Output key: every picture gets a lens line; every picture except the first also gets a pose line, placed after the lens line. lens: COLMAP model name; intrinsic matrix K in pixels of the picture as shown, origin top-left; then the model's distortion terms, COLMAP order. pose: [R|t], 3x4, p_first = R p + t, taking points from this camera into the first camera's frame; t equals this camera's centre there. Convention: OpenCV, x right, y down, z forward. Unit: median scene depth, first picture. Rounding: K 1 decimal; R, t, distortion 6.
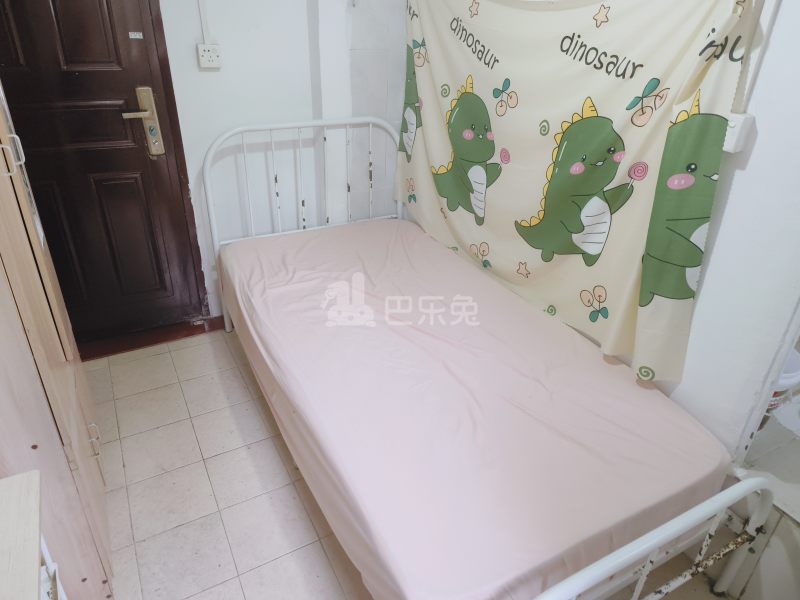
lens RADIAL K [[543.4, 0, 401.6], [0, 543.4, 294.4], [0, 0, 1]] dist [0.047923, -0.007876]
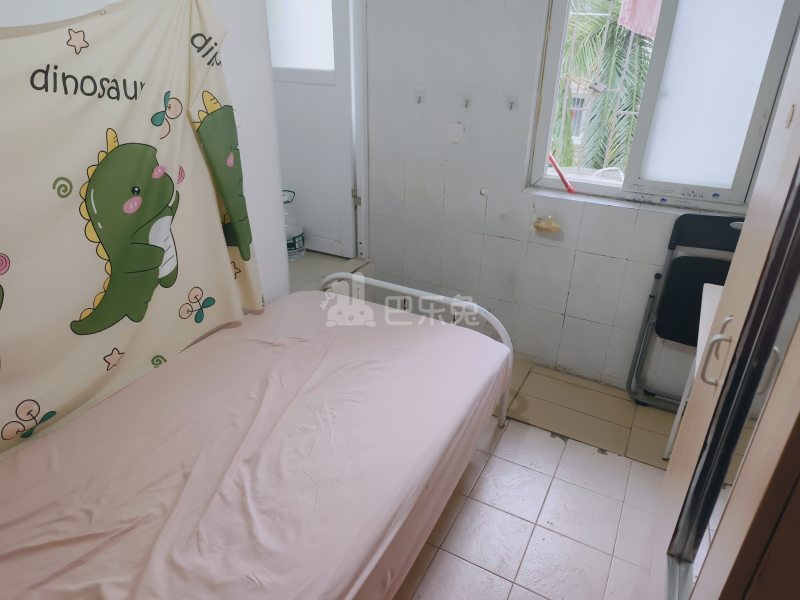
lens RADIAL K [[543.4, 0, 400.4], [0, 543.4, 299.3], [0, 0, 1]] dist [0.047923, -0.007876]
pose [[-0.542707, -0.408470, 0.733908, -0.613652], [0.385873, 0.654859, 0.649817, -0.511474], [-0.746037, 0.635856, -0.197779, 0.880488]]
